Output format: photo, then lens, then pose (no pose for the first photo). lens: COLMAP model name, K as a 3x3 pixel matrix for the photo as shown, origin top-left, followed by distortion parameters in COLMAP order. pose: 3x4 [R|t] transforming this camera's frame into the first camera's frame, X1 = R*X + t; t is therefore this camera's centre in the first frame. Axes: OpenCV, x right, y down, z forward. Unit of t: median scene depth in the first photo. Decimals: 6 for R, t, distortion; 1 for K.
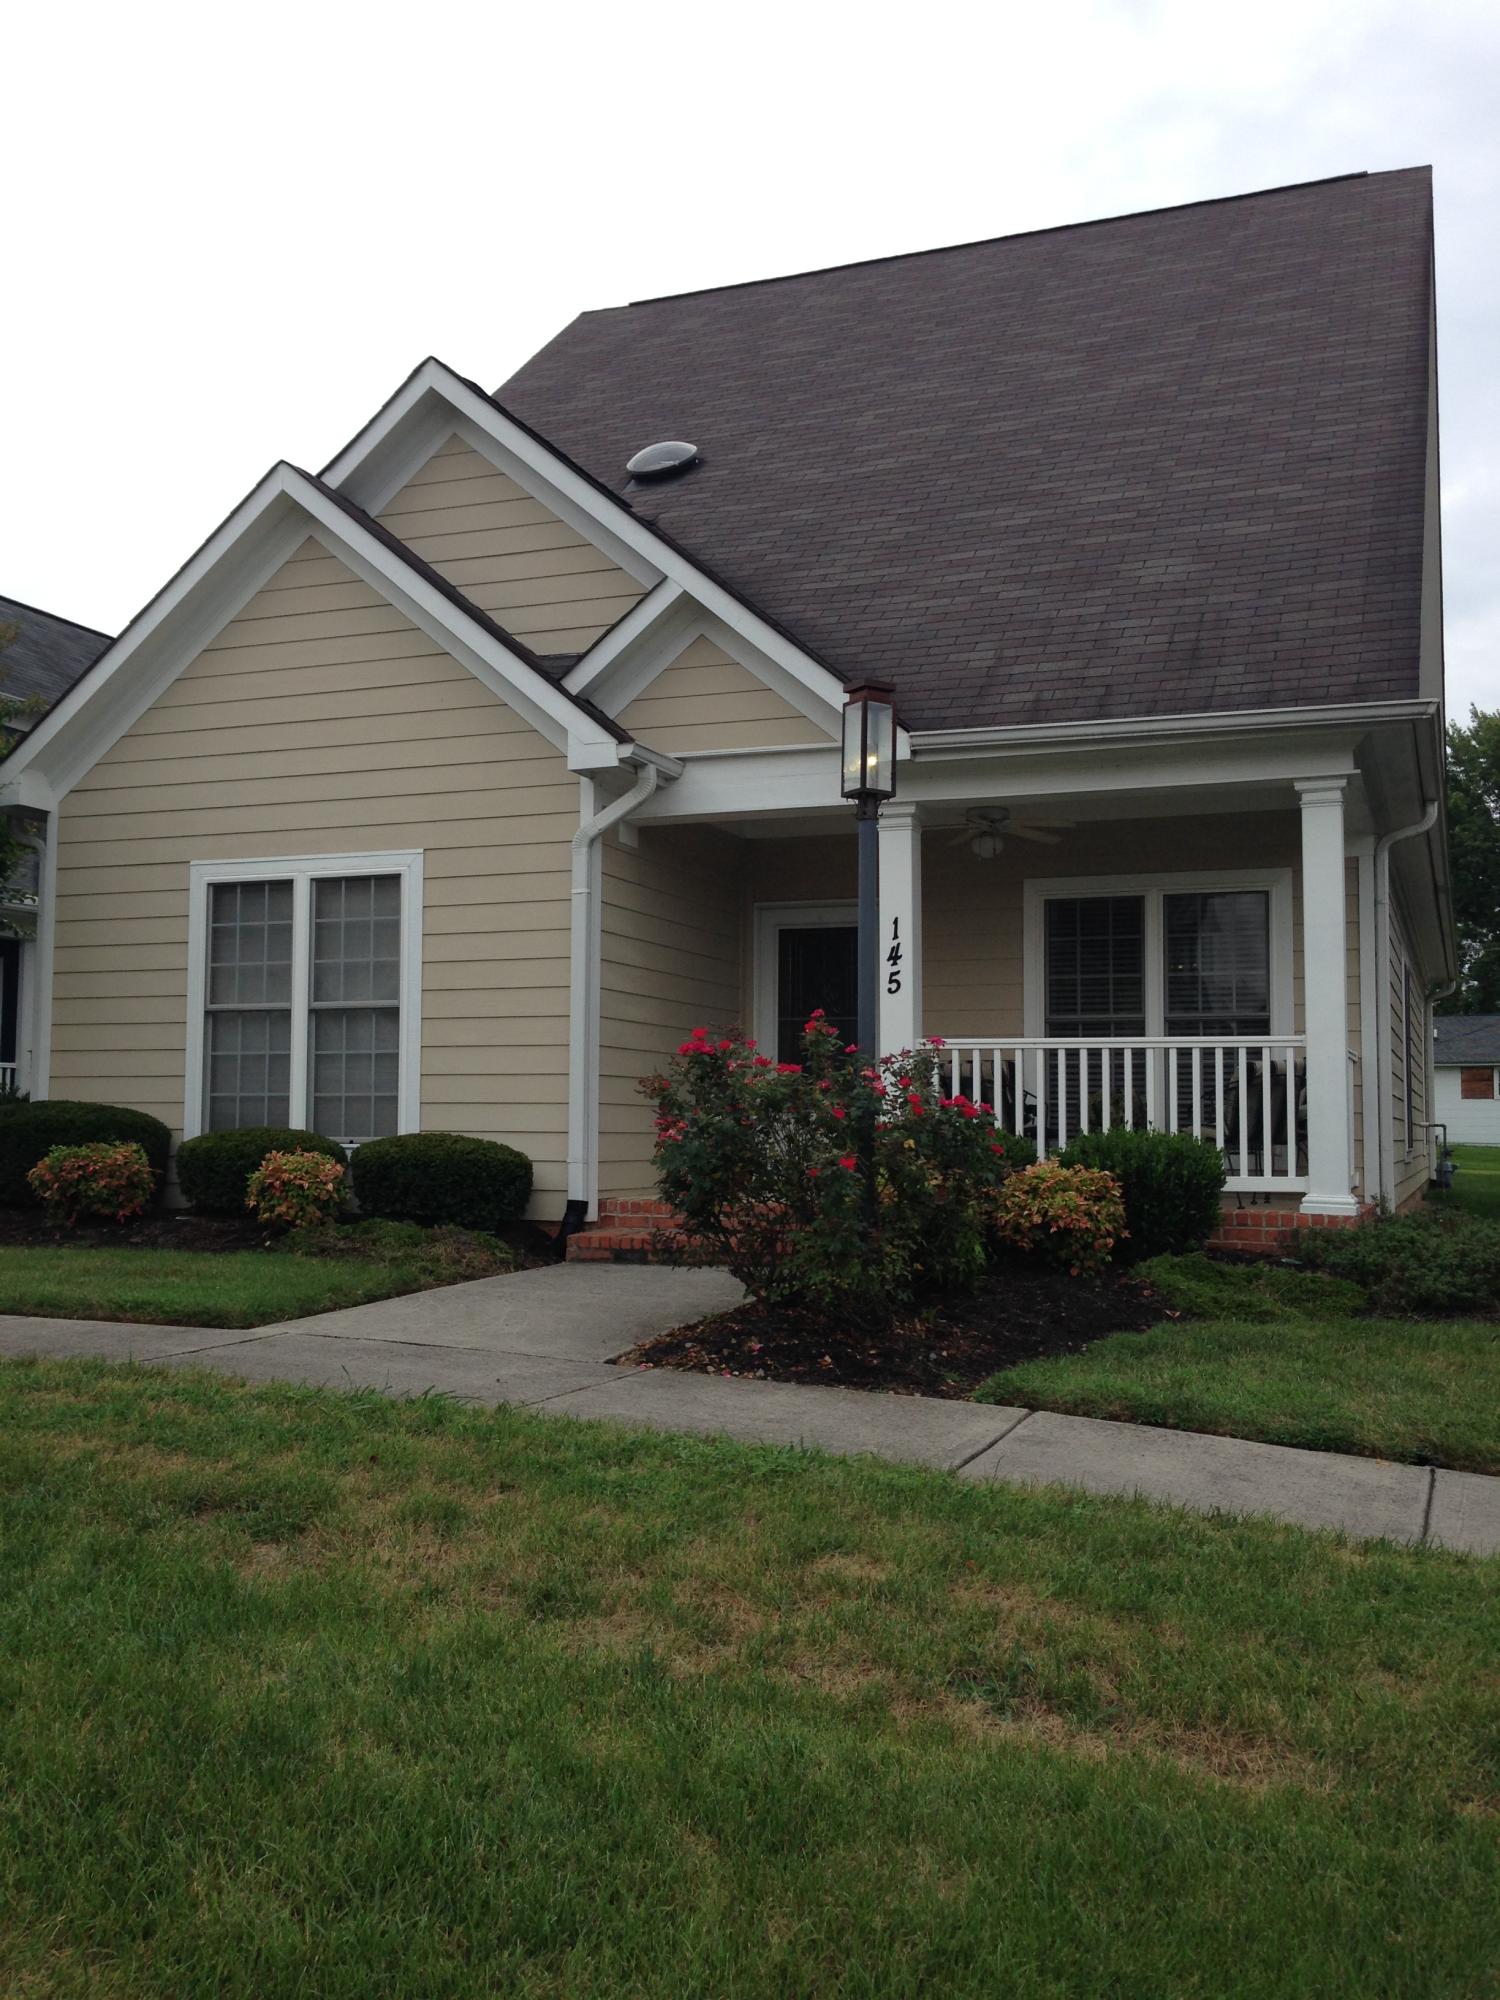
lens RADIAL K [[1709.2, 0, 750.0], [0, 1709.2, 1000.0], [0, 0, 1]] dist [0.055388, -0.001132]
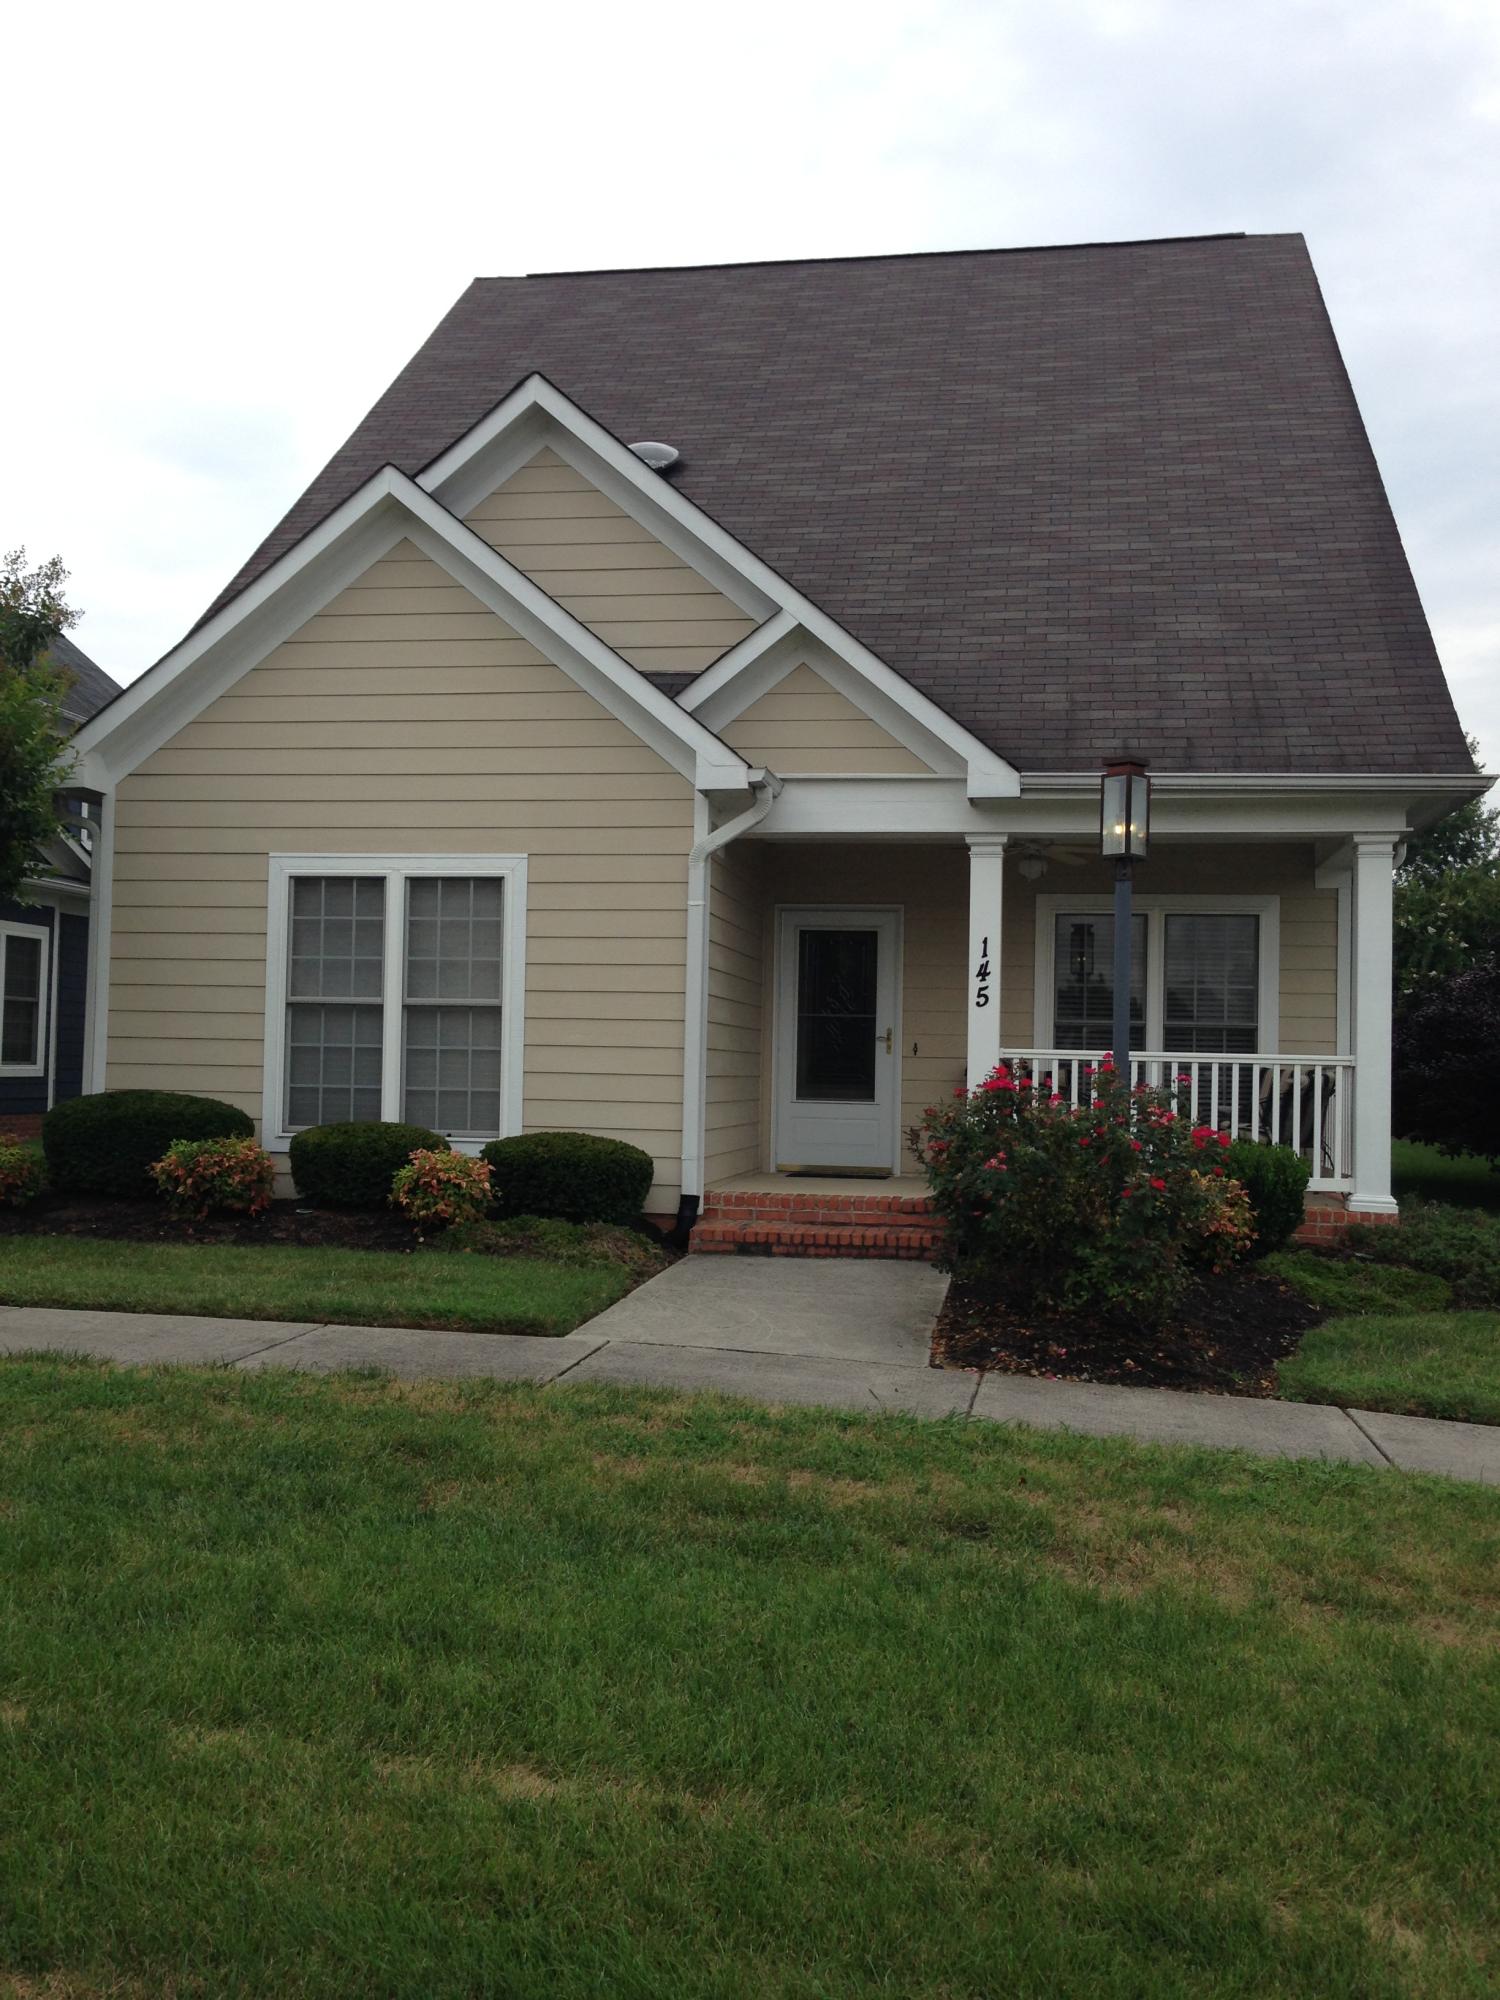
lens RADIAL K [[1698.5, 0, 750.0], [0, 1698.5, 1000.0], [0, 0, 1]] dist [0.008286, 0.165780]
pose [[0.981382, 0.021071, 0.190907, -0.253501], [-0.027730, 0.999094, 0.032274, -0.036882], [-0.190054, -0.036967, 0.981077, -0.035326]]
